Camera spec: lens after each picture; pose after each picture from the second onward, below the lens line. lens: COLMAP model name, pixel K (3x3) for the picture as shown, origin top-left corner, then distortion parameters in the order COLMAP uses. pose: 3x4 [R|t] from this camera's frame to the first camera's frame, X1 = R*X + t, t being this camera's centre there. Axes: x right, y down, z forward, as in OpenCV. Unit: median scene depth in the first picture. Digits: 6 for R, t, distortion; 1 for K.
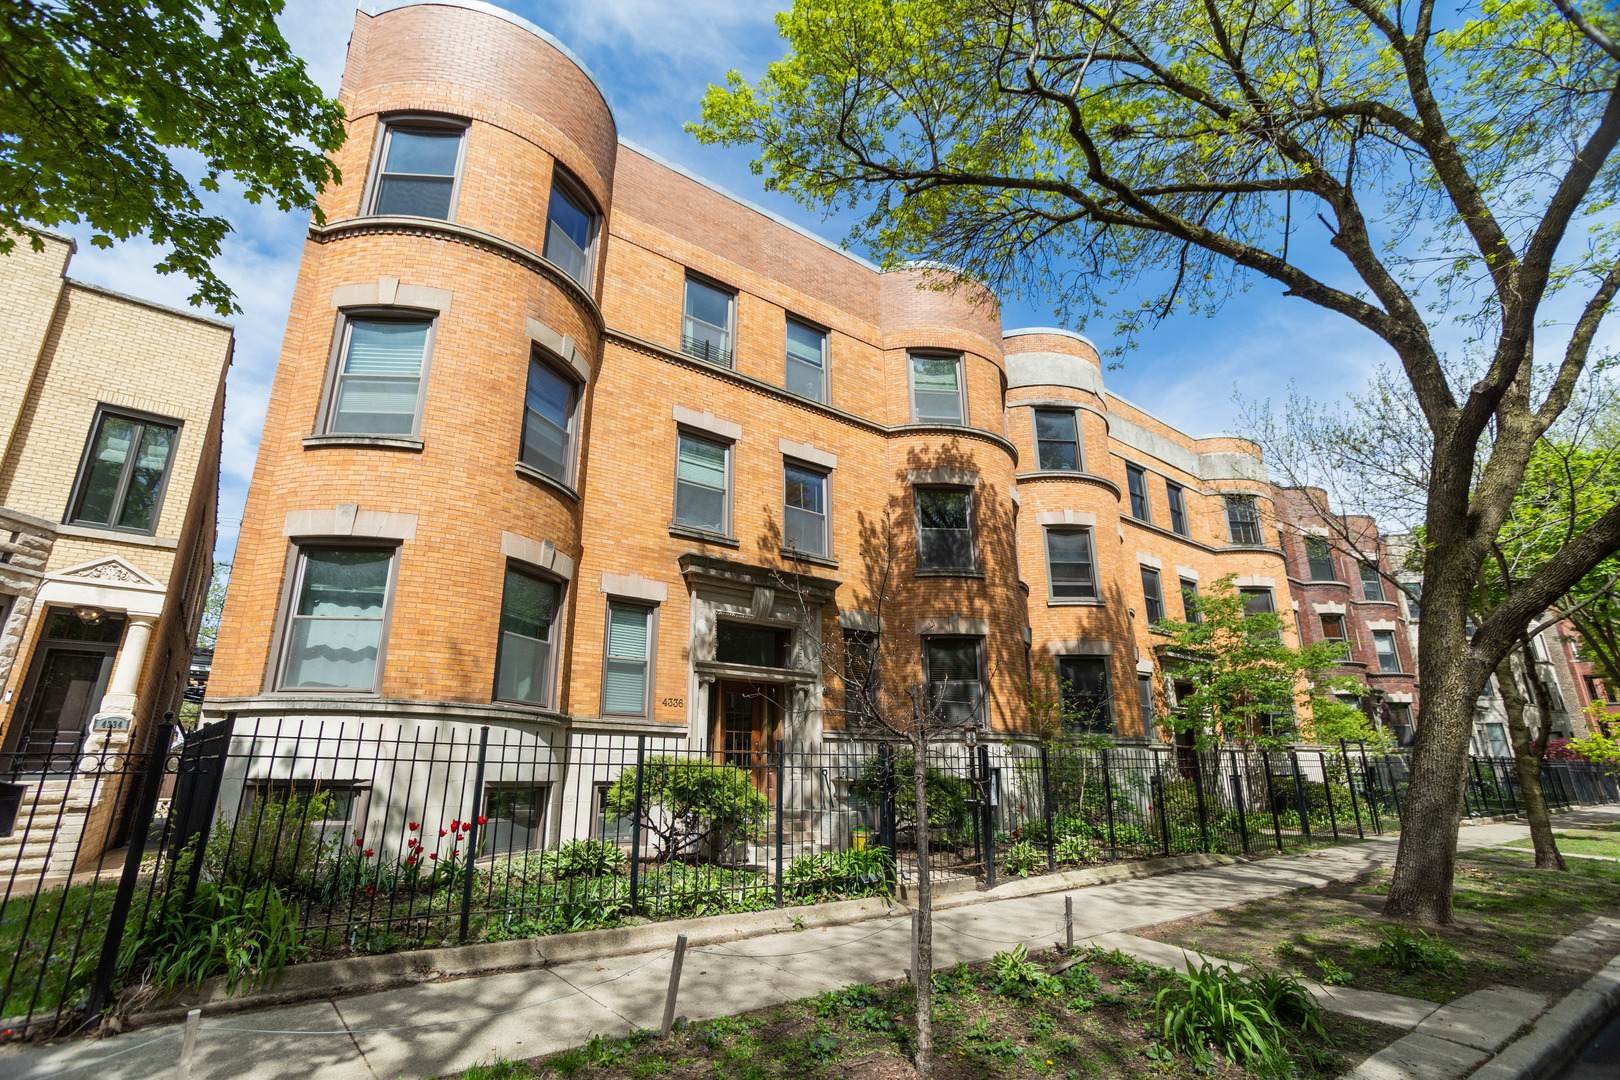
lens RADIAL K [[777.2, 0, 807.1], [0, 777.2, 543.6], [0, 0, 1]] dist [-0.075648, 0.048708]
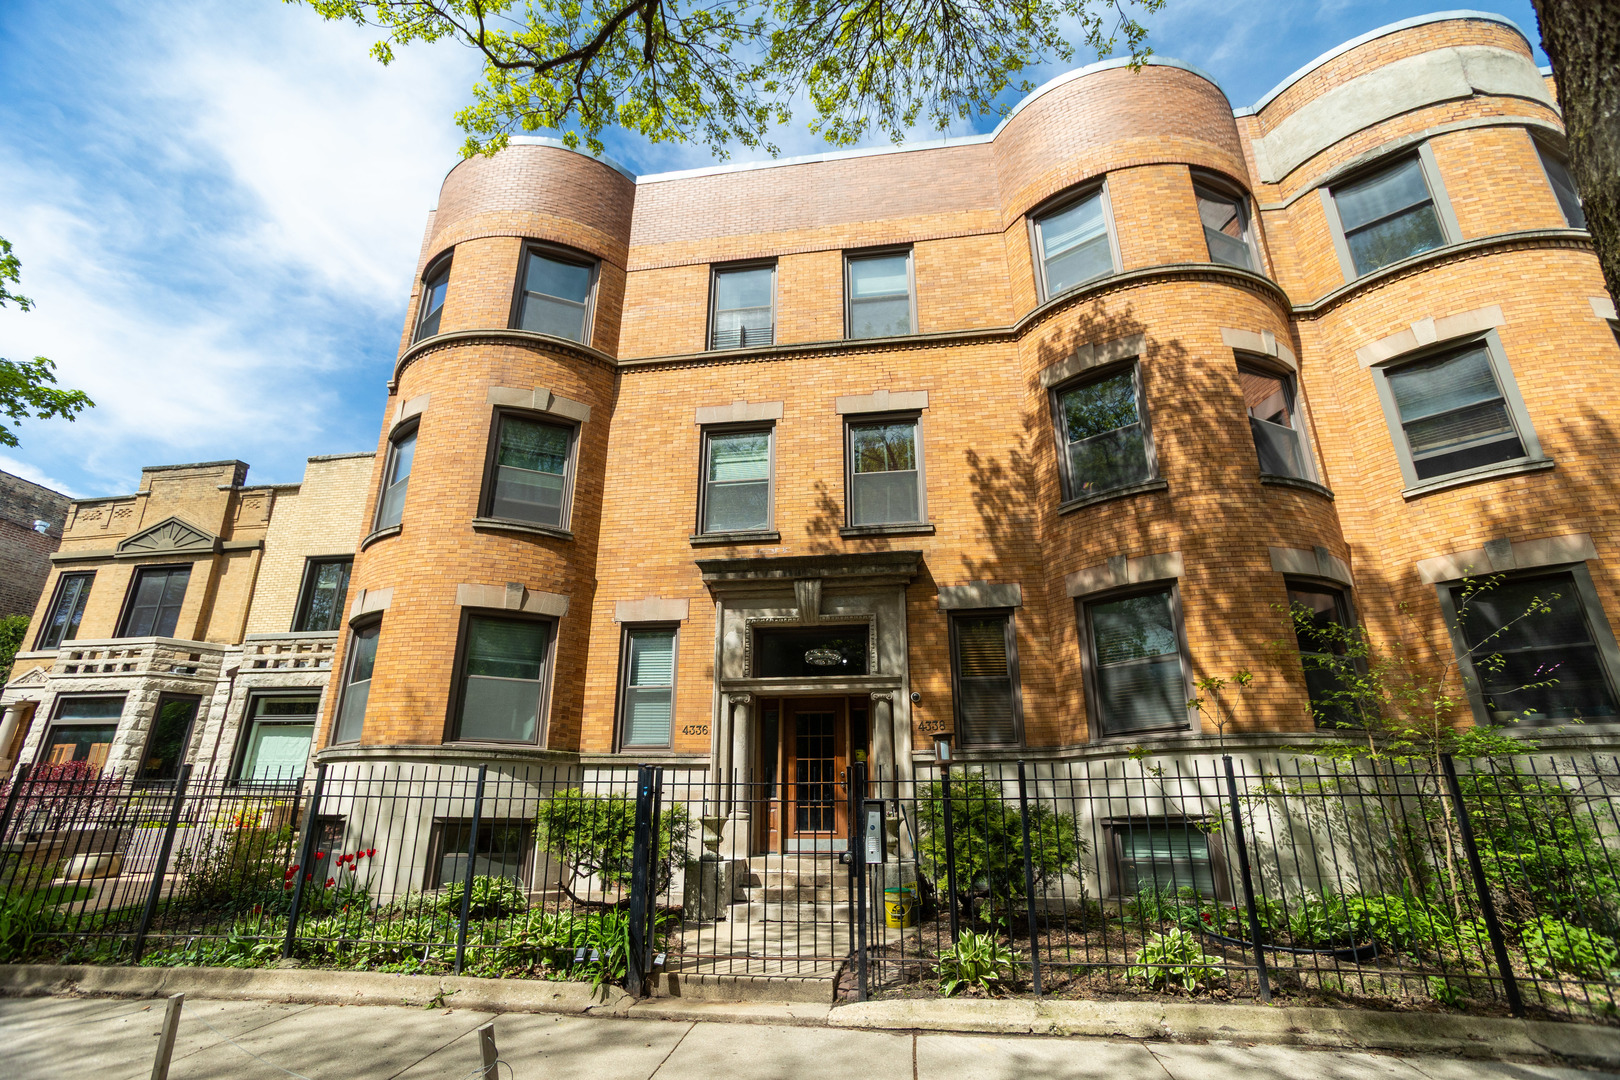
lens RADIAL K [[777.2, 0, 807.1], [0, 777.2, 543.6], [0, 0, 1]] dist [-0.075648, 0.048708]
pose [[0.690897, -0.241112, -0.681562, 0.471631], [0.208086, 0.969173, -0.131922, 0.117362], [0.692360, -0.050679, 0.719771, 0.380357]]
